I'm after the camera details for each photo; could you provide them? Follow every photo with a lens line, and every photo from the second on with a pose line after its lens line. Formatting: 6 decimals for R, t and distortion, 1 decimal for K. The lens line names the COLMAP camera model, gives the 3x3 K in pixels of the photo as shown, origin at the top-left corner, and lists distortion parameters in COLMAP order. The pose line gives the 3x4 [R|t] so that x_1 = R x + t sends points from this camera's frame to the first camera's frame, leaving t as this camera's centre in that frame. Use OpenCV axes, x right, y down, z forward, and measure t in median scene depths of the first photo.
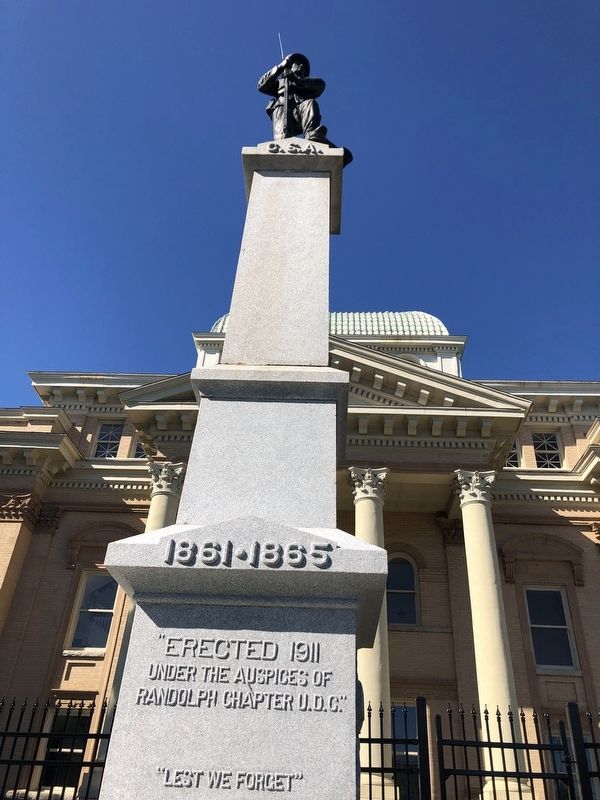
lens RADIAL K [[650.1, 0, 300.0], [0, 650.1, 400.0], [0, 0, 1]] dist [0.081733, -0.091544]
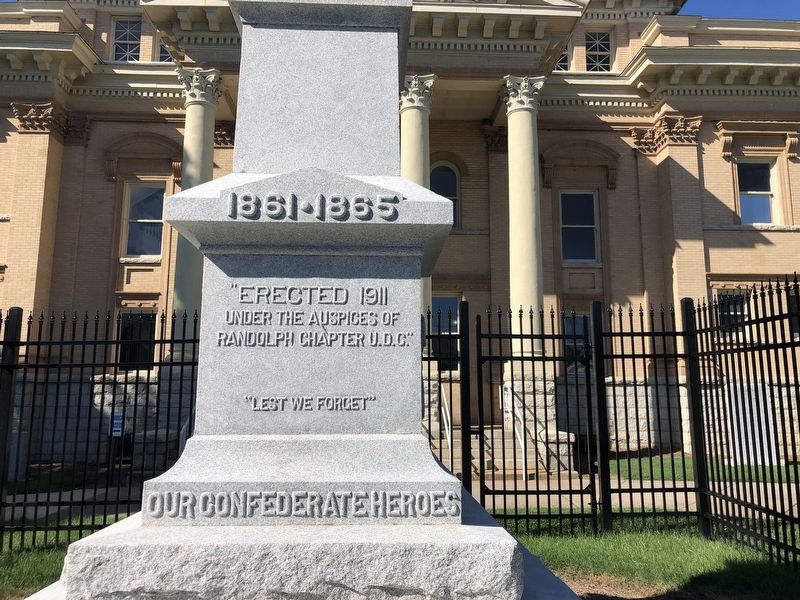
lens RADIAL K [[650.1, 0, 397.7], [0, 650.1, 284.6], [0, 0, 1]] dist [0.081733, -0.091544]
pose [[0.996342, -0.033143, 0.078762, -0.007027], [-0.002320, 0.910888, 0.412646, -0.013297], [-0.085420, -0.411320, 0.907480, 0.009522]]
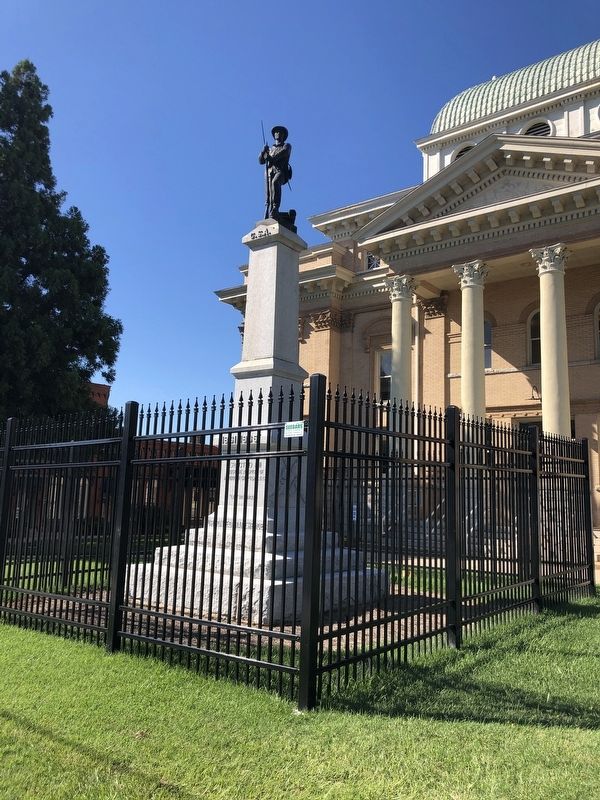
lens RADIAL K [[650.1, 0, 300.0], [0, 650.1, 400.0], [0, 0, 1]] dist [0.081733, -0.091544]
pose [[0.805376, -0.106088, -0.583193, 0.511001], [0.340877, 0.887789, 0.309247, -0.210646], [0.484945, -0.447858, 0.751167, -0.303530]]
